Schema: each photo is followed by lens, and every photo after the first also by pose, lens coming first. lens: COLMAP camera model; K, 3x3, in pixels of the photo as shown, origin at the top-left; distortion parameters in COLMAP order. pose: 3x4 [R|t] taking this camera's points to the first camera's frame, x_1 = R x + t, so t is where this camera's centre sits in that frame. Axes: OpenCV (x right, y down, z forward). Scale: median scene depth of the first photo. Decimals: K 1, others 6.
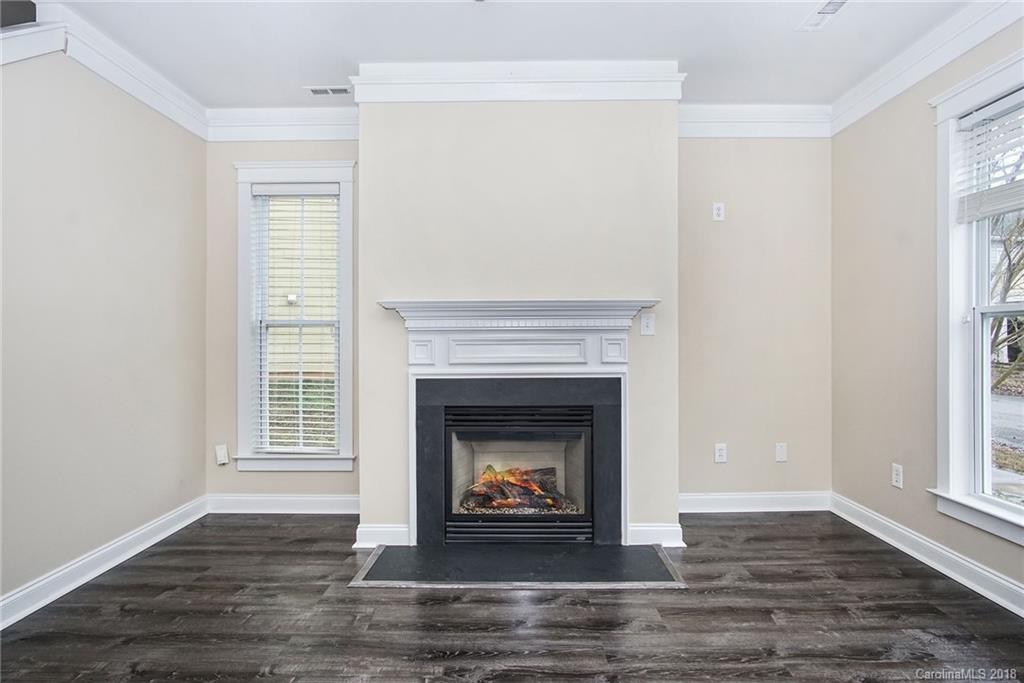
lens RADIAL K [[583.6, 0, 512.0], [0, 583.6, 341.5], [0, 0, 1]] dist [0.000345, 0.000150]
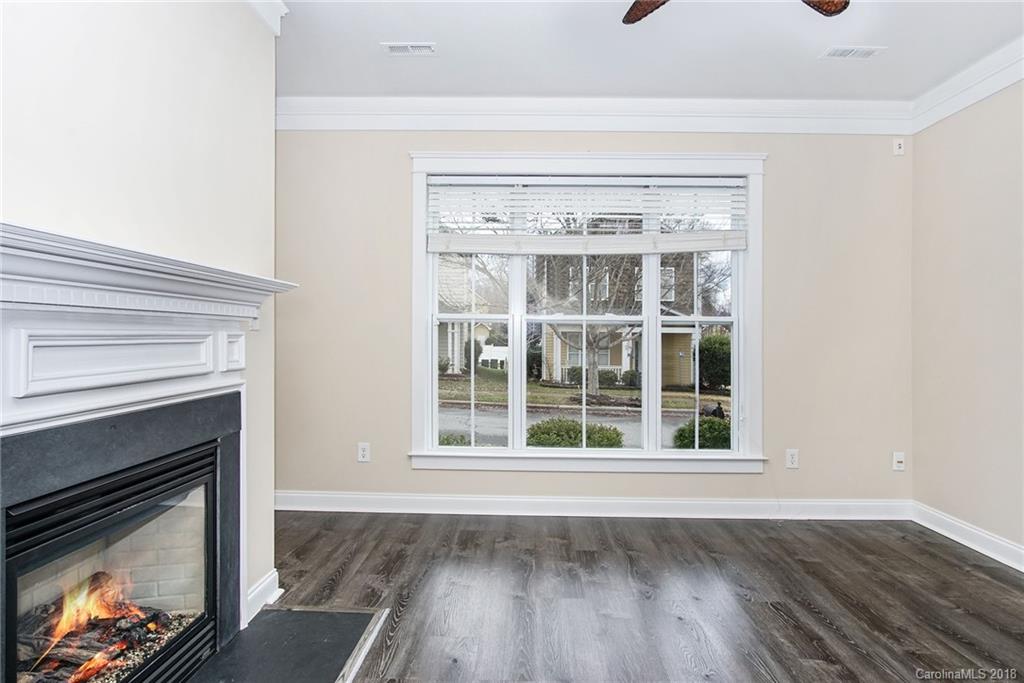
lens RADIAL K [[583.6, 0, 512.0], [0, 583.6, 341.5], [0, 0, 1]] dist [0.000345, 0.000150]
pose [[0.006155, -0.005334, 0.999967, -0.556203], [-0.002236, 0.999983, 0.005348, -0.001579], [-0.999979, -0.002269, 0.006143, 0.742270]]
